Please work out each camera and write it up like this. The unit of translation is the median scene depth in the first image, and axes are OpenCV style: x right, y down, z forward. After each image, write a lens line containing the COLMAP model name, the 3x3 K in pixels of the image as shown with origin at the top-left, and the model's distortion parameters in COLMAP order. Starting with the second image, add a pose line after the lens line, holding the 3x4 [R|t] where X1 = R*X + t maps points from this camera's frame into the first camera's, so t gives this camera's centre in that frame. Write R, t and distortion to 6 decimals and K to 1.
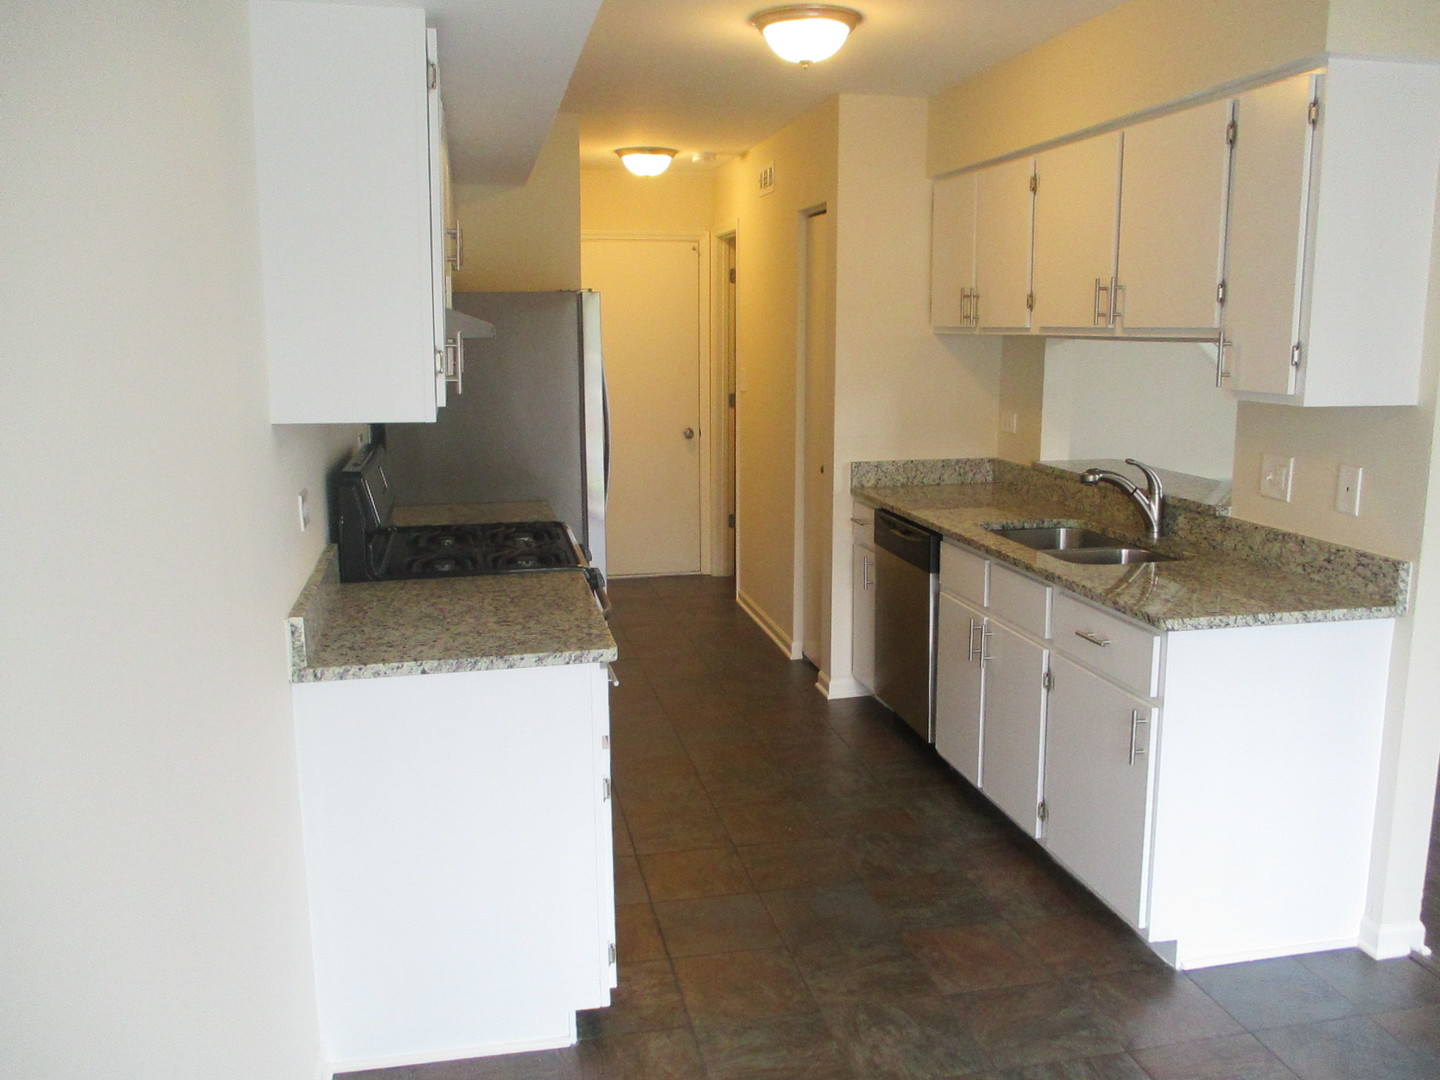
lens RADIAL K [[1216.5, 0, 720.3], [0, 1216.5, 525.5], [0, 0, 1]] dist [-0.002421, 0.010958]
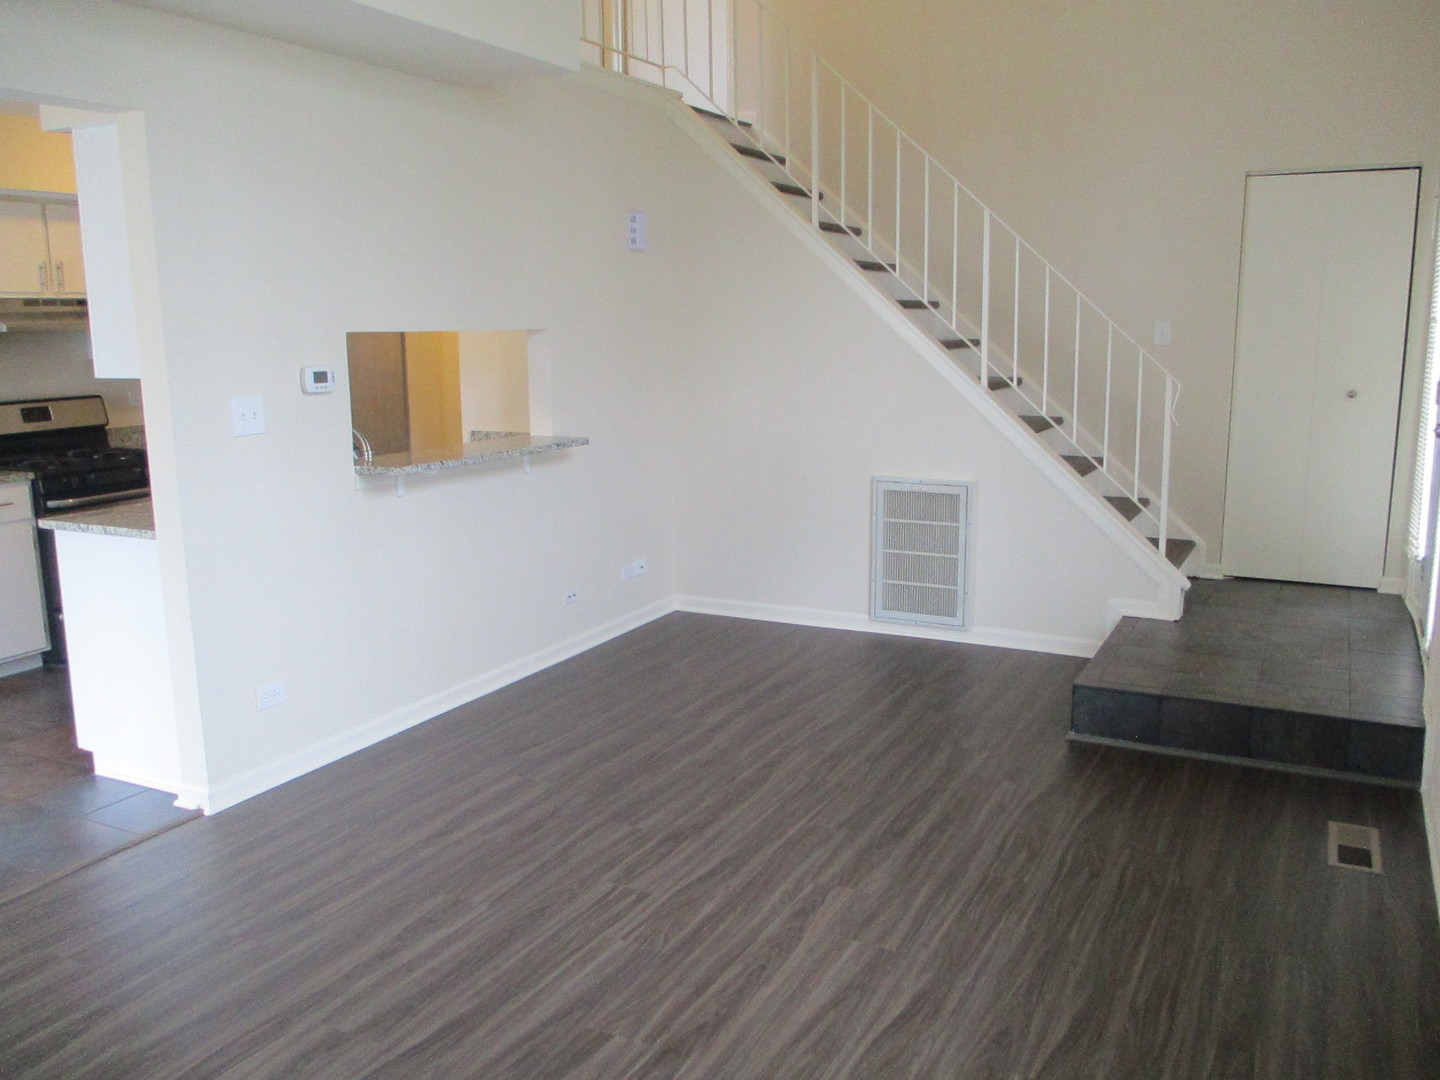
lens RADIAL K [[1212.4, 0, 721.5], [0, 1212.4, 528.9], [0, 0, 1]] dist [-0.023831, 0.007306]
pose [[0.774744, 0.101460, -0.624081, 1.432837], [-0.095330, 0.994502, 0.043336, -0.040672], [0.625047, 0.025919, 0.780157, 0.273100]]
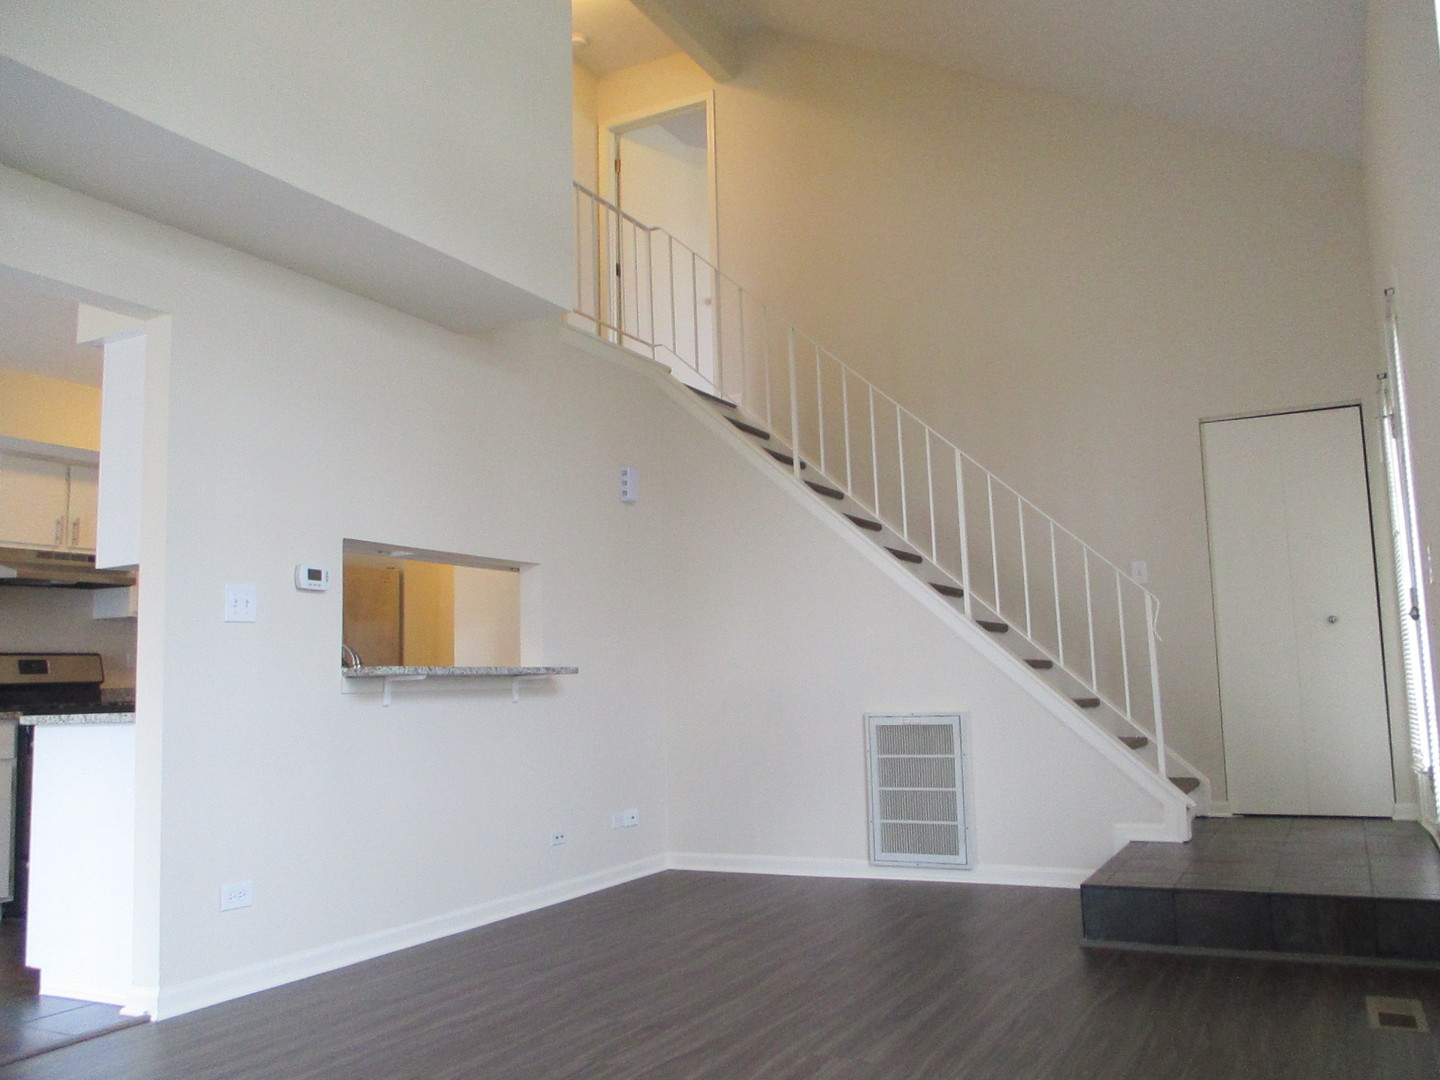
lens RADIAL K [[1207.2, 0, 720.4], [0, 1207.2, 521.8], [0, 0, 1]] dist [-0.024026, 0.006381]
pose [[0.772517, -0.105432, -0.626181, 1.453605], [-0.076385, 0.963530, -0.256468, 0.116493], [0.630383, 0.245957, 0.736289, 0.297271]]
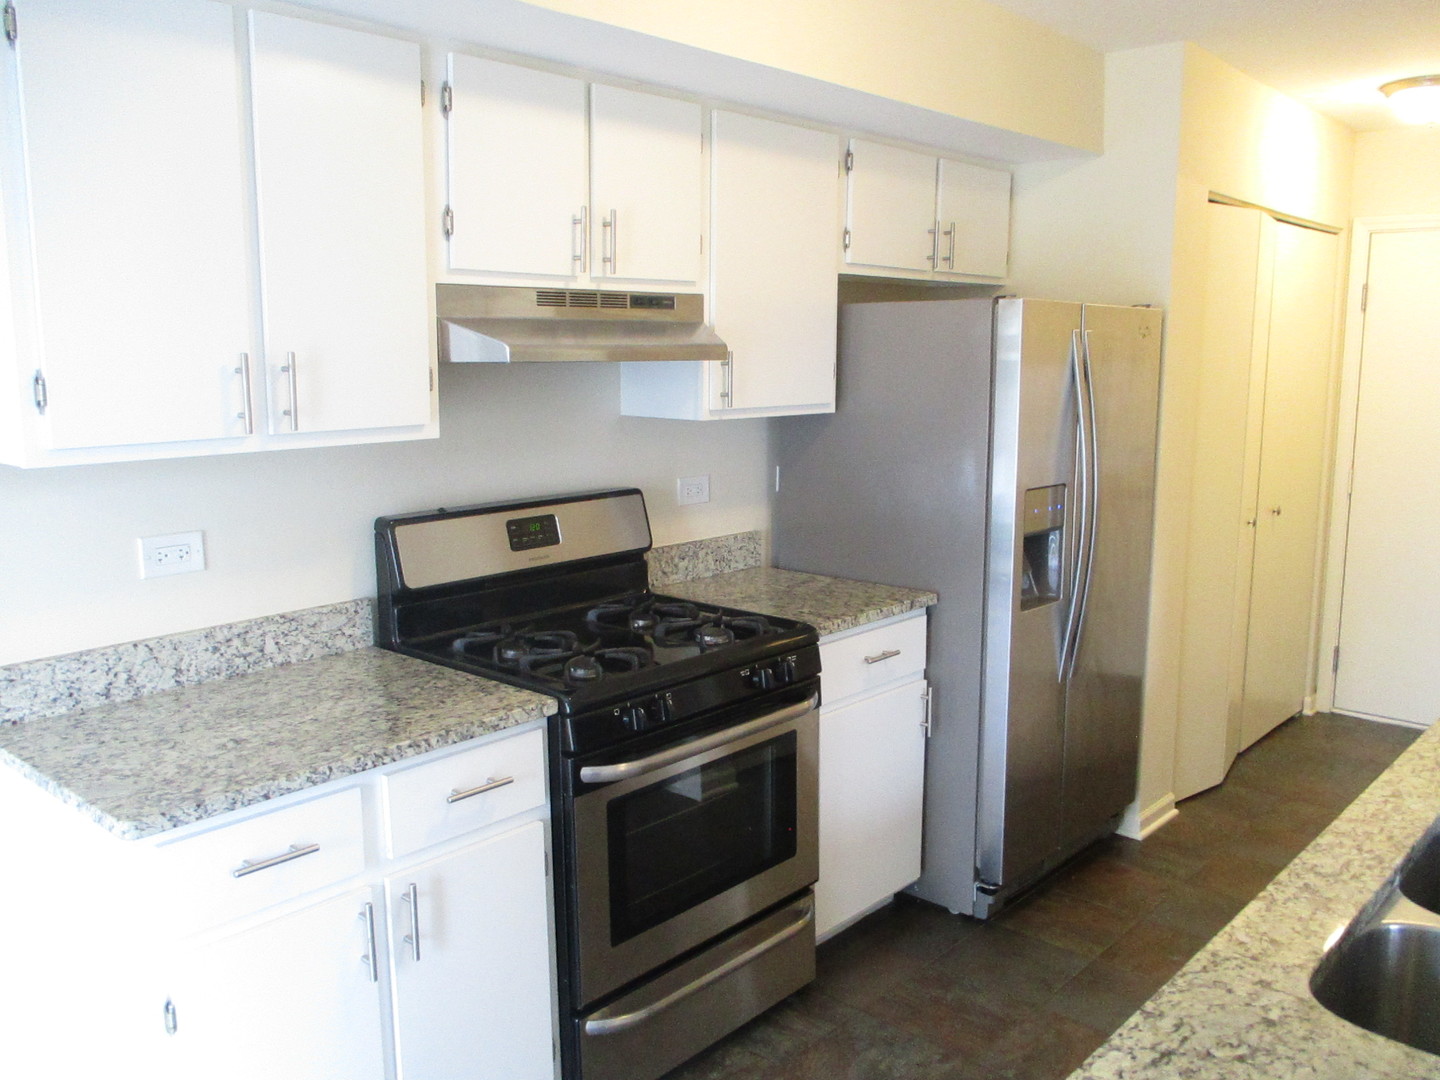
lens RADIAL K [[1212.4, 0, 721.5], [0, 1212.4, 528.9], [0, 0, 1]] dist [-0.023831, 0.007306]
pose [[0.589753, 0.120113, -0.798601, 0.415777], [-0.135645, 0.989562, 0.048663, -0.091541], [0.796110, 0.079627, 0.599890, 0.575212]]
